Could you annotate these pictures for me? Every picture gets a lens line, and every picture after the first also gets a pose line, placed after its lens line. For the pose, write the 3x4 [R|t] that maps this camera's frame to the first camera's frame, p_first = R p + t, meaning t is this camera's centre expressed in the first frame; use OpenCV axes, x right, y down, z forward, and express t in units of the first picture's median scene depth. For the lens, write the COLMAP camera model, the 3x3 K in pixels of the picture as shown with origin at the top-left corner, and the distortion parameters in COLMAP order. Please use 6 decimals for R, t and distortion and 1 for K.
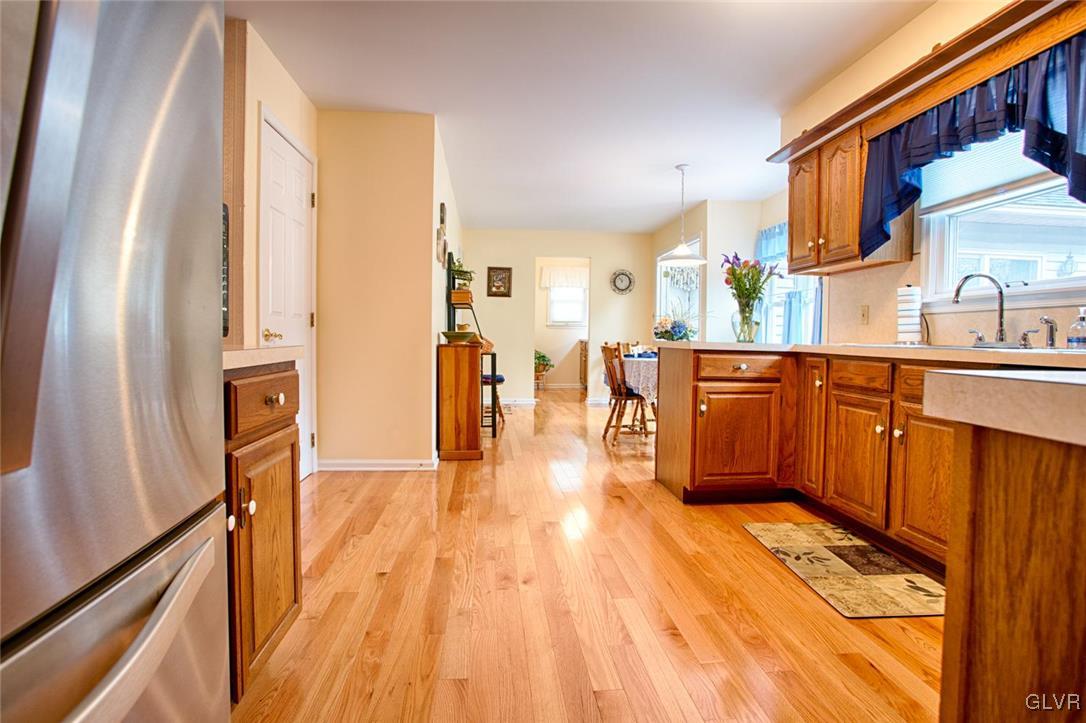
lens RADIAL K [[584.6, 0, 576.1], [0, 584.6, 352.9], [0, 0, 1]] dist [0.040768, 0.000138]
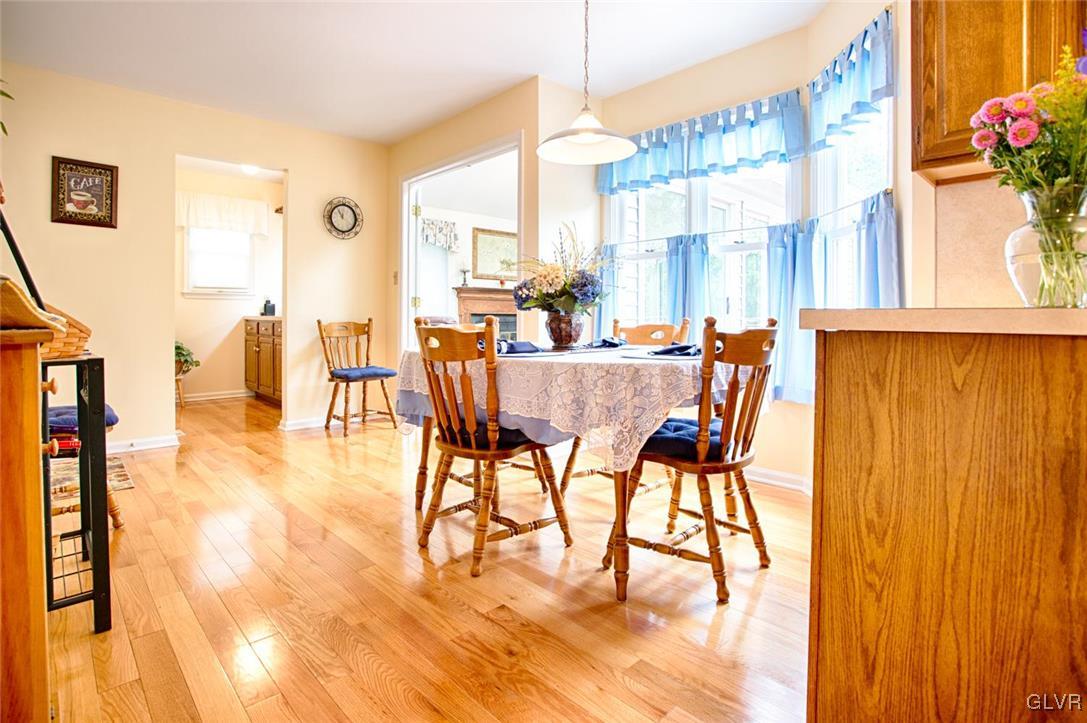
lens RADIAL K [[547.0, 0, 564.6], [0, 547.0, 316.3], [0, 0, 1]] dist [-0.067944, 0.026221]
pose [[0.810468, -0.015618, 0.585574, -0.186042], [0.025897, 0.999622, -0.009183, -0.026335], [-0.585210, 0.022607, 0.810567, 1.201181]]
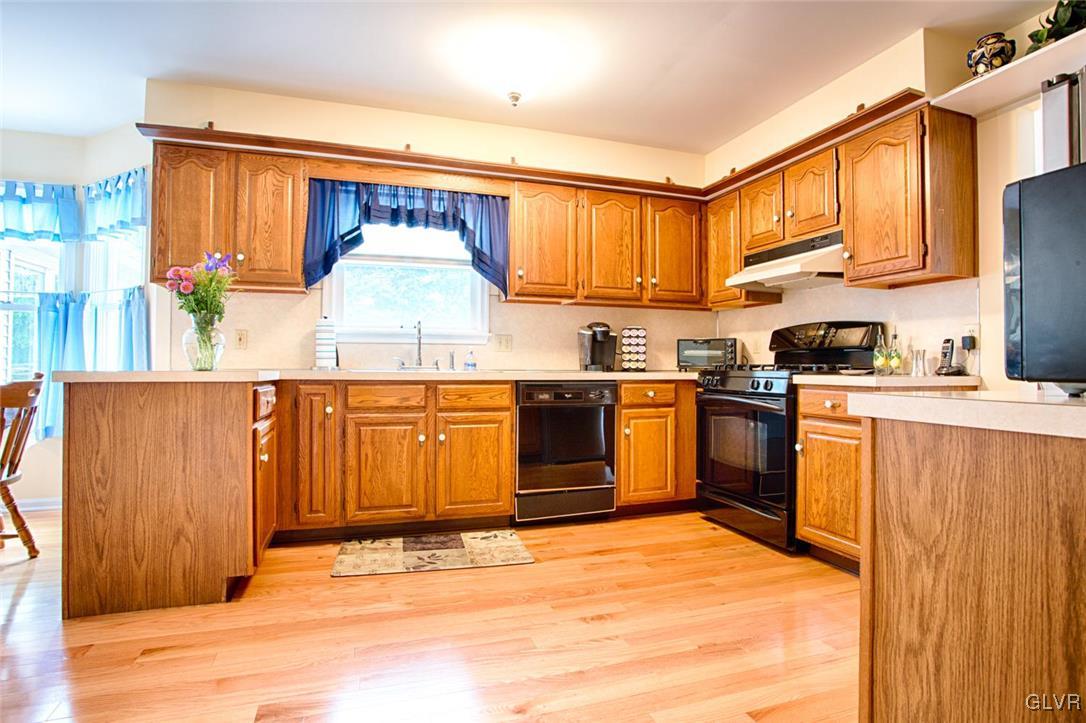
lens RADIAL K [[546.5, 0, 559.1], [0, 546.5, 361.0], [0, 0, 1]] dist [-0.067944, 0.026221]
pose [[-0.184896, -0.008598, 0.982720, -0.628305], [0.018341, 0.999757, 0.012198, -0.039838], [-0.982587, 0.020279, -0.184694, 0.885803]]
